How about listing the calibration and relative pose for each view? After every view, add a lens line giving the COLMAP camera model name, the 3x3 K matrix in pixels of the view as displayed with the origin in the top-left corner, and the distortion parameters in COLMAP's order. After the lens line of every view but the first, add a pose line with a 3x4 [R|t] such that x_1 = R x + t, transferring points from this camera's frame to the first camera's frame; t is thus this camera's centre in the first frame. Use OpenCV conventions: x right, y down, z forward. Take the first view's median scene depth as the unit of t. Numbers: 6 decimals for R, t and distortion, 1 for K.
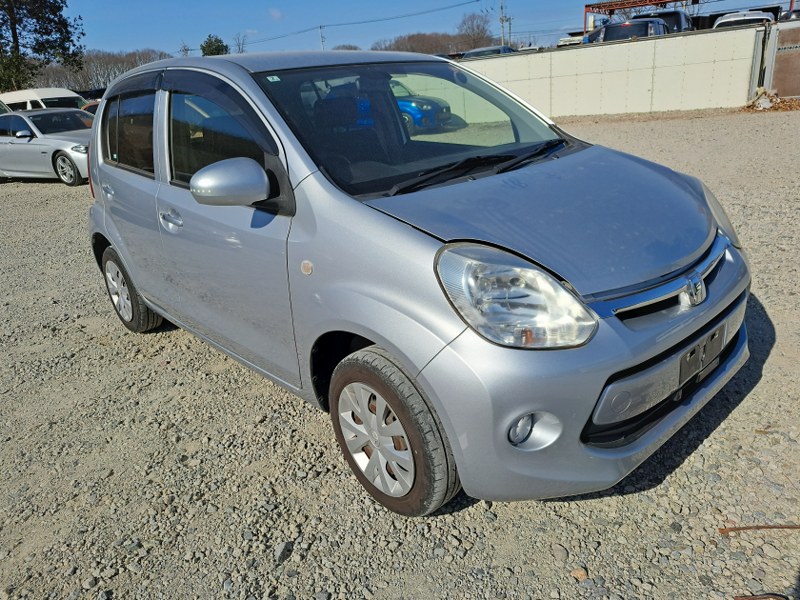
lens RADIAL K [[576.5, 0, 399.8], [0, 576.5, 296.2], [0, 0, 1]] dist [0.046909, -0.039883]
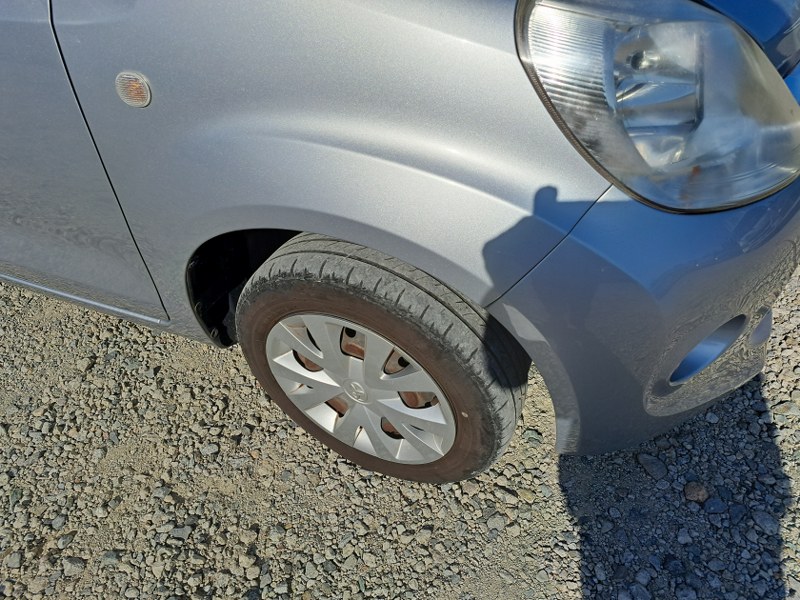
lens RADIAL K [[576.5, 0, 398.2], [0, 576.5, 303.4], [0, 0, 1]] dist [0.046909, -0.039883]
pose [[0.916823, -0.259981, 0.303061, -0.143605], [0.131558, 0.913291, 0.385478, -0.042857], [-0.377000, -0.313545, 0.871528, 0.480299]]
